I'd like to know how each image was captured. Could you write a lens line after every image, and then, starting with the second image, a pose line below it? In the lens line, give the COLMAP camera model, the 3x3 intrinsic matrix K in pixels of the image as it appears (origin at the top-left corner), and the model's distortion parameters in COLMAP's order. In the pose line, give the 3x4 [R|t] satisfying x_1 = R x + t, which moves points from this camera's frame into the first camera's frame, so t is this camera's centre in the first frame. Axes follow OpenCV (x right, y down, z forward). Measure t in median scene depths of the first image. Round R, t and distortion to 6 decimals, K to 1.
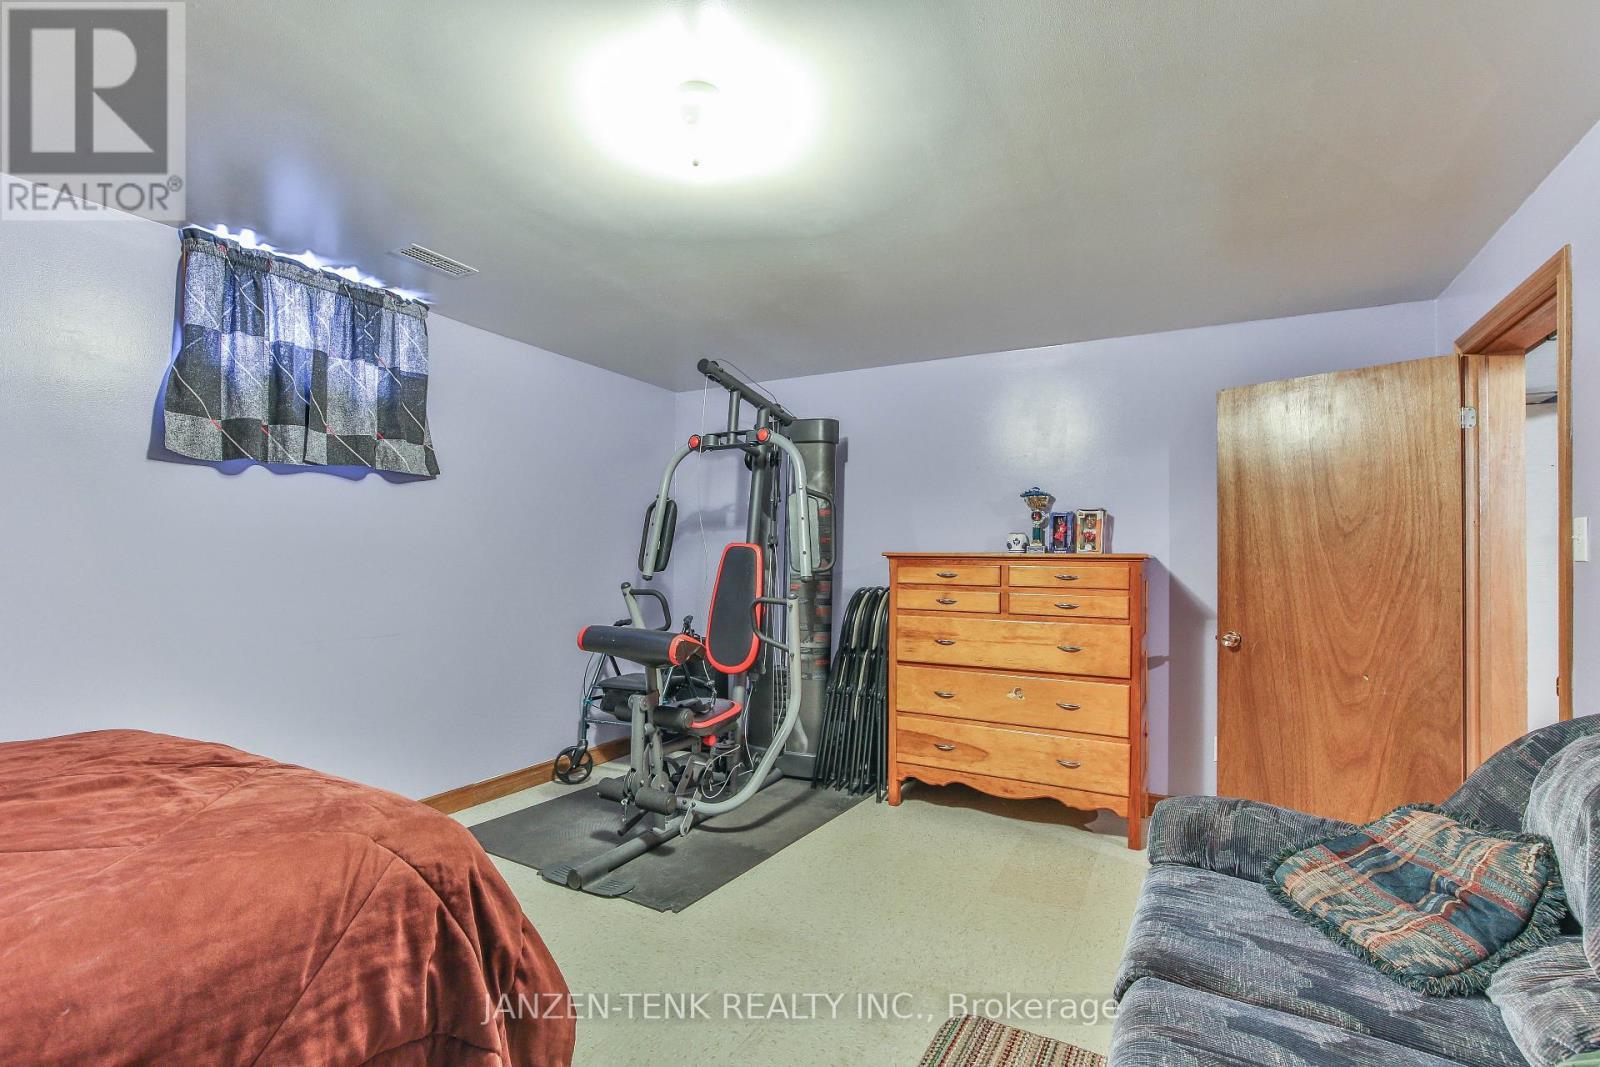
lens RADIAL K [[737.6, 0, 791.3], [0, 737.6, 551.3], [0, 0, 1]] dist [-0.004324, 0.000008]
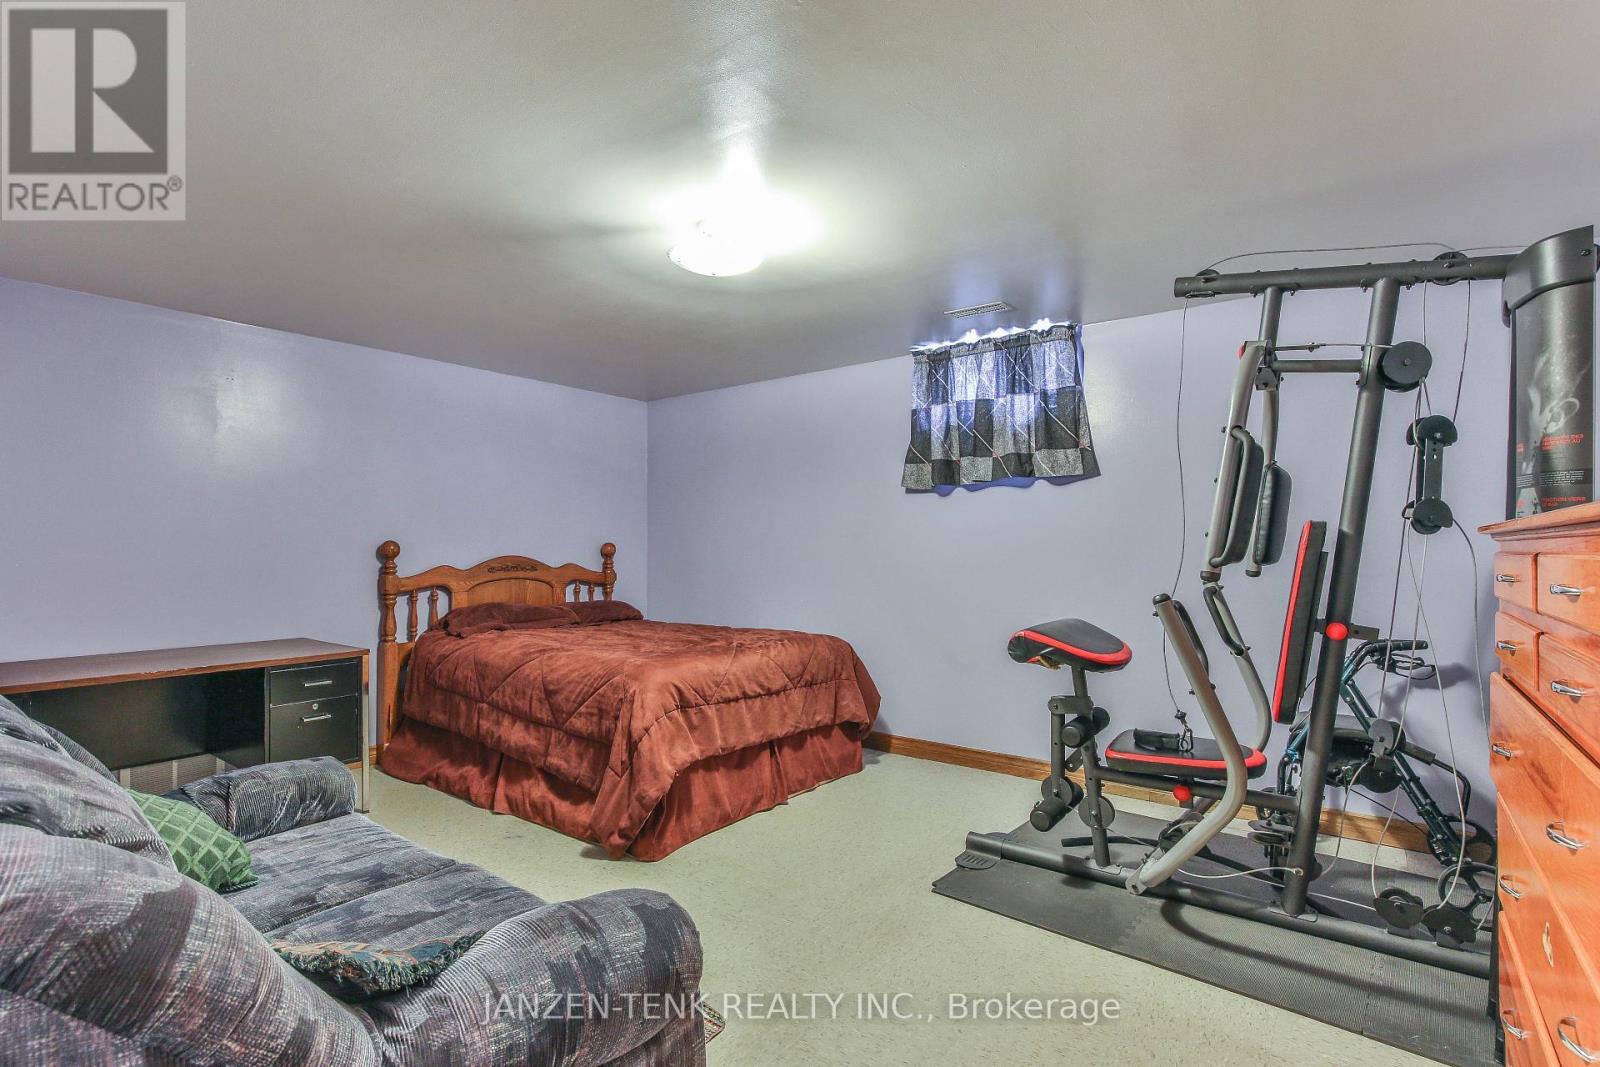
lens RADIAL K [[737.6, 0, 791.3], [0, 737.6, 551.3], [0, 0, 1]] dist [-0.004324, 0.000008]
pose [[-0.121710, -0.005061, -0.992553, 0.738933], [0.010843, 0.999921, -0.006428, 0.017074], [0.992506, -0.011545, -0.121646, 0.781013]]
